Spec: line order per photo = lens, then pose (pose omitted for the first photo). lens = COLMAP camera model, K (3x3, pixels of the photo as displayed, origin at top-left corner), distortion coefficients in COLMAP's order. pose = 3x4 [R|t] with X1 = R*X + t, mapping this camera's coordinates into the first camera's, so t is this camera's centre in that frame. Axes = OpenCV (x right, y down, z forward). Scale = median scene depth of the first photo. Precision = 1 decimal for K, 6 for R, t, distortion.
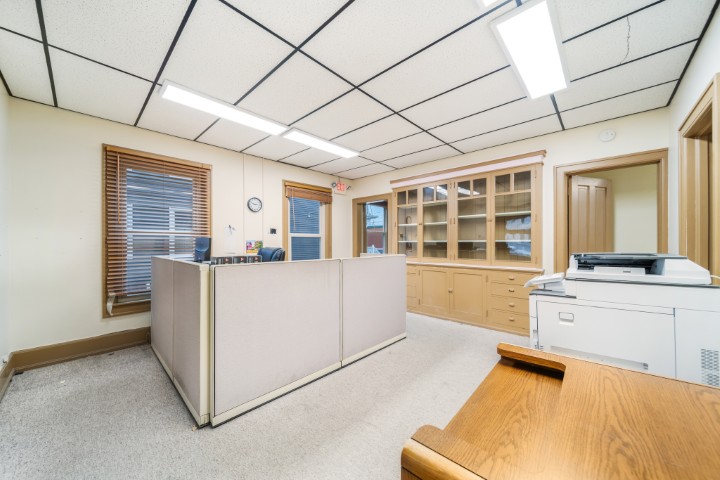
lens RADIAL K [[262.2, 0, 356.7], [0, 262.2, 242.9], [0, 0, 1]] dist [-0.010237, -0.000378]
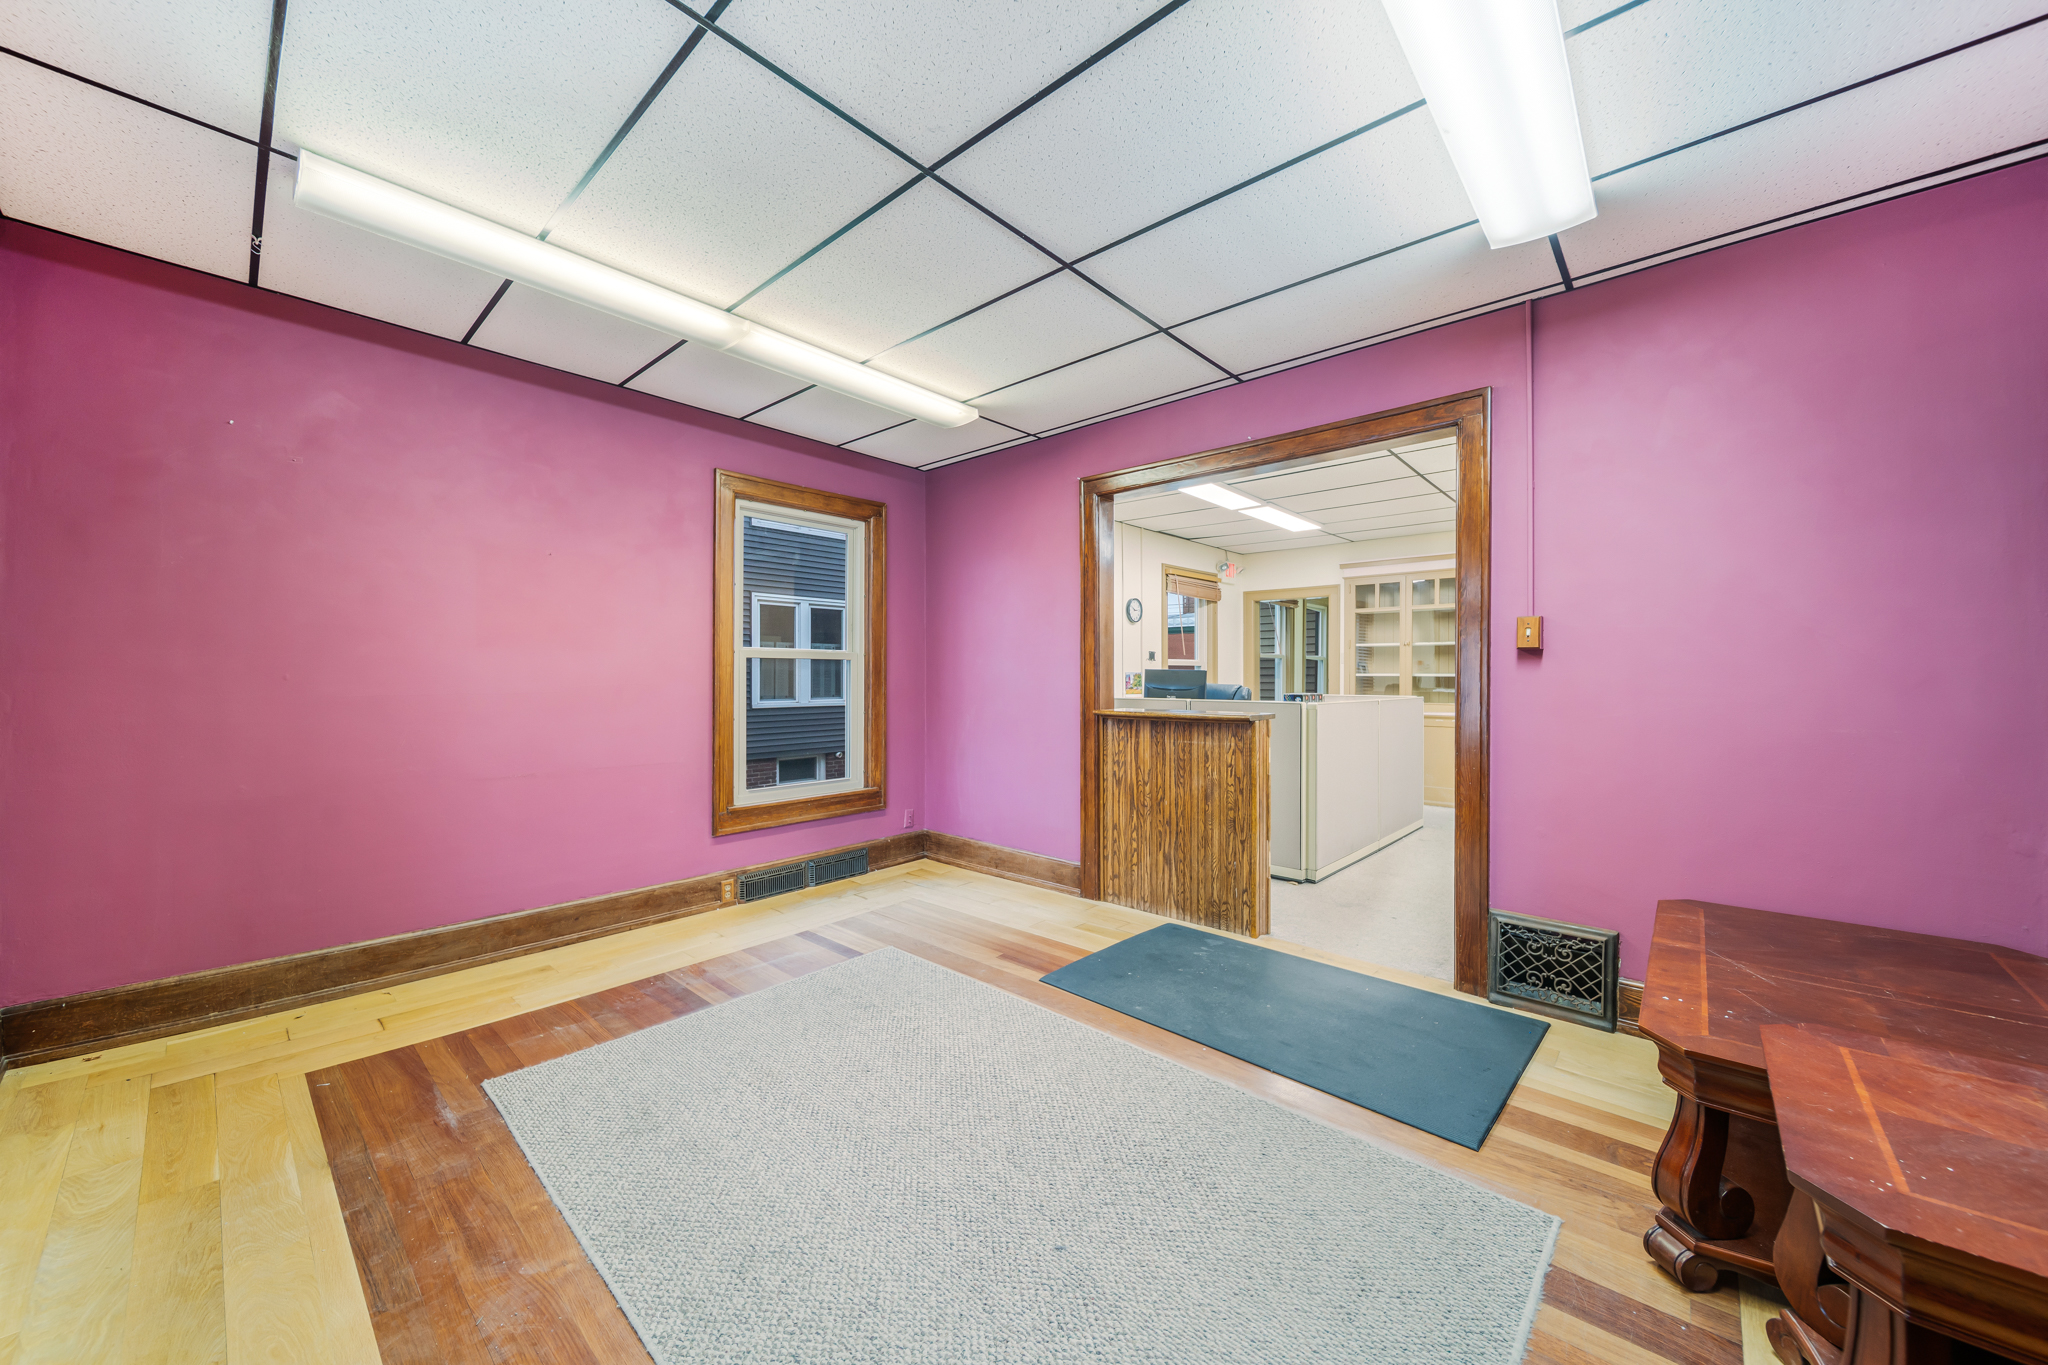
lens RADIAL K [[745.7, 0, 1032.7], [0, 745.7, 678.8], [0, 0, 1]] dist [-0.010237, -0.000378]
pose [[0.999636, 0.000891, 0.026964, -0.546246], [-0.000947, 0.999997, 0.002057, 0.001048], [-0.026962, -0.002082, 0.999634, -0.527193]]
